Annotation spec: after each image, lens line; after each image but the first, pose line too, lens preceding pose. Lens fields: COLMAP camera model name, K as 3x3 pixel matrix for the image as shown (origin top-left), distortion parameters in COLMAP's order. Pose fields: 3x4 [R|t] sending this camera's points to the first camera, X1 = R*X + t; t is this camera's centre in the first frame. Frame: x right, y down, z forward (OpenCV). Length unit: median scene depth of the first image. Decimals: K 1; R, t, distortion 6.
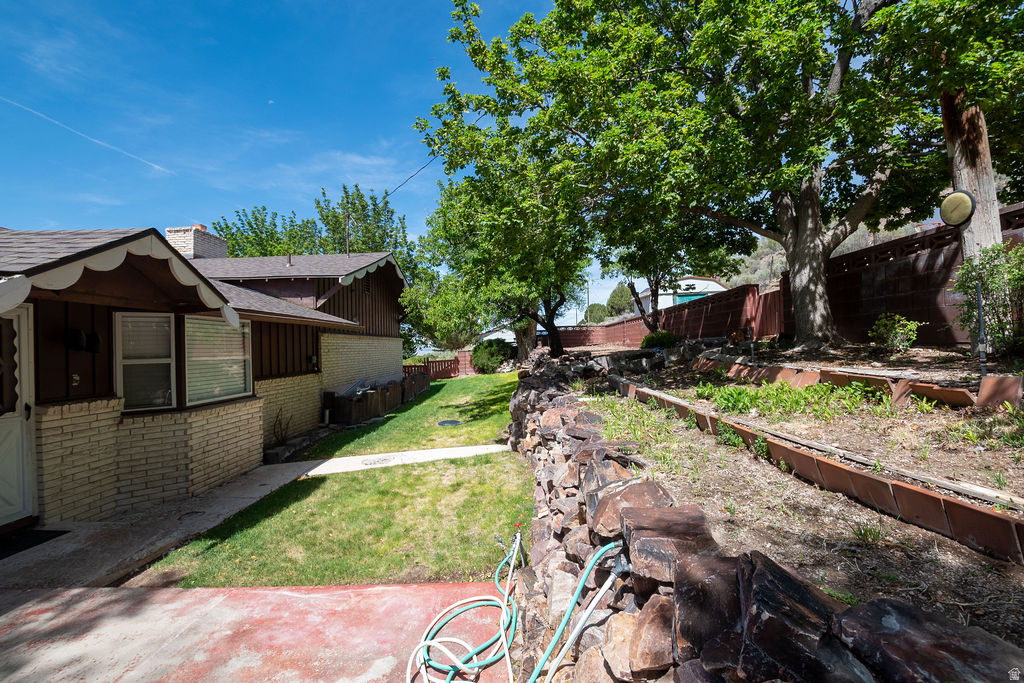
lens RADIAL K [[444.8, 0, 512.5], [0, 444.8, 345.1], [0, 0, 1]] dist [-0.036999, 0.007154]
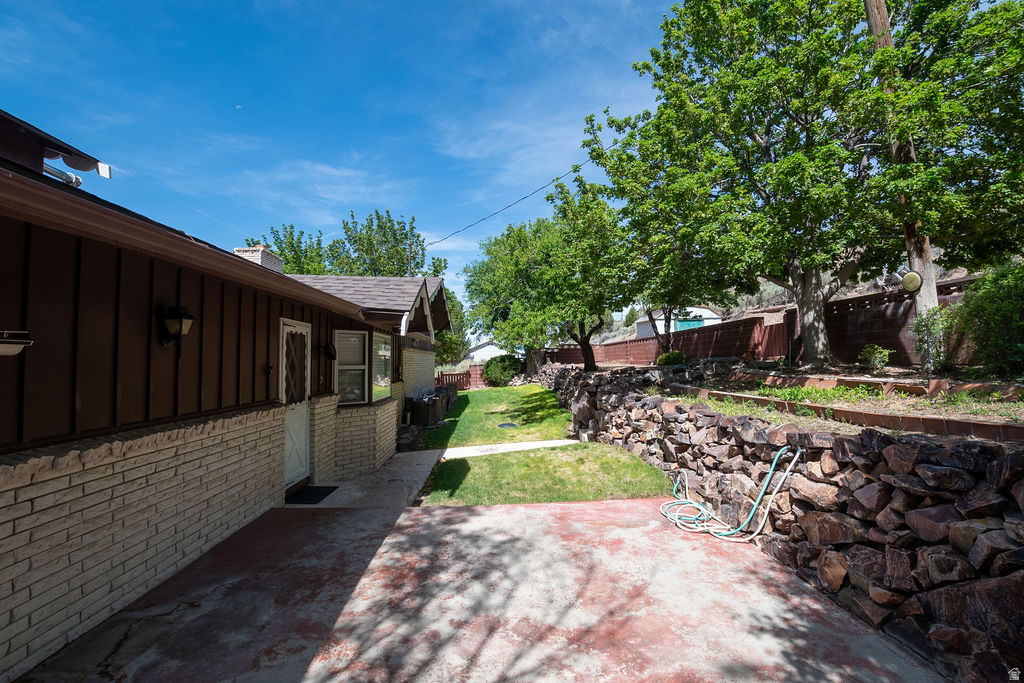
lens RADIAL K [[444.8, 0, 512.5], [0, 444.8, 345.1], [0, 0, 1]] dist [-0.036999, 0.007154]
pose [[0.996989, 0.021491, 0.074507, -0.460268], [-0.018781, 0.999143, -0.036882, 0.010344], [-0.075236, 0.035372, 0.996538, -0.397618]]
